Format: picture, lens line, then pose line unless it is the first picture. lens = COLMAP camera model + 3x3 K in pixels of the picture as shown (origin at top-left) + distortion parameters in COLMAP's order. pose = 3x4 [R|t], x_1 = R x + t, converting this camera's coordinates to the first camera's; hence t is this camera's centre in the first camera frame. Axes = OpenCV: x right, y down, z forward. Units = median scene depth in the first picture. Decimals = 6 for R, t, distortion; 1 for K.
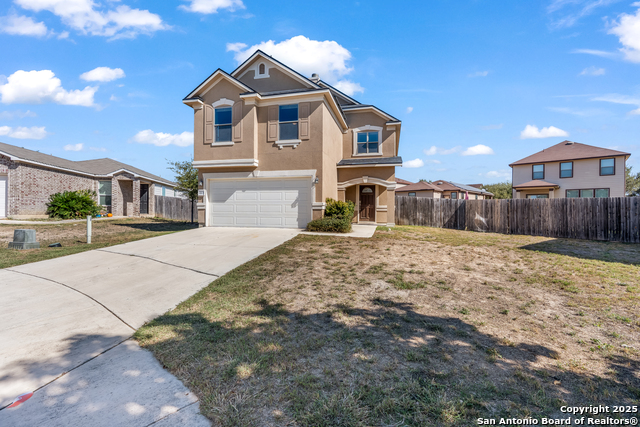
lens RADIAL K [[291.3, 0, 316.4], [0, 291.3, 212.8], [0, 0, 1]] dist [-0.006630, 0.000219]
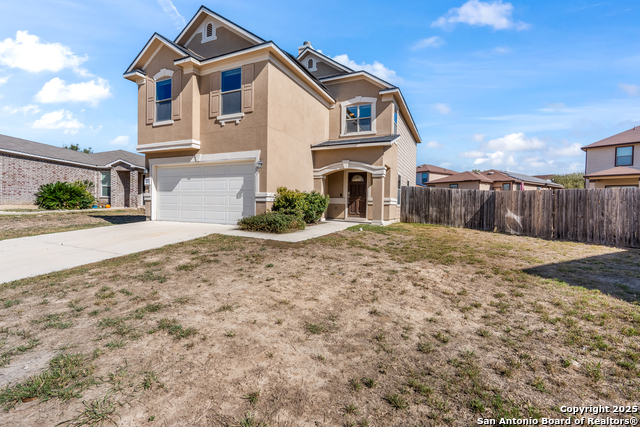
lens RADIAL K [[291.3, 0, 319.3], [0, 291.3, 210.6], [0, 0, 1]] dist [-0.006630, 0.000219]
pose [[0.983203, 0.013679, -0.181999, 0.262098], [-0.011070, 0.999821, 0.015344, -0.001151], [0.182177, -0.013072, 0.983179, 0.233918]]
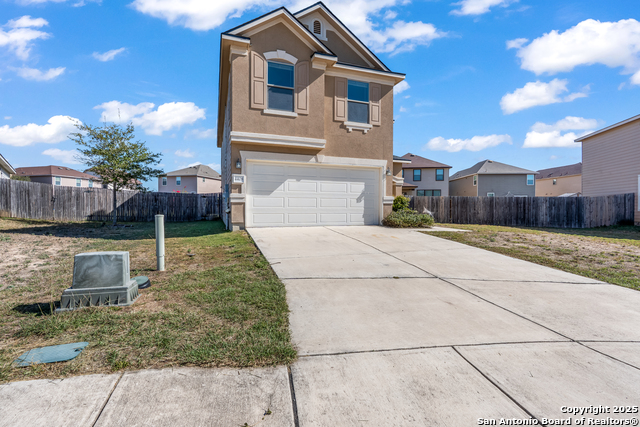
lens RADIAL K [[291.3, 0, 314.6], [0, 291.3, 211.1], [0, 0, 1]] dist [-0.006630, 0.000219]
pose [[0.827451, -0.009979, 0.561449, -0.618319], [0.002890, 0.999905, 0.013512, -0.002532], [-0.561530, -0.009557, 0.827401, 0.327384]]
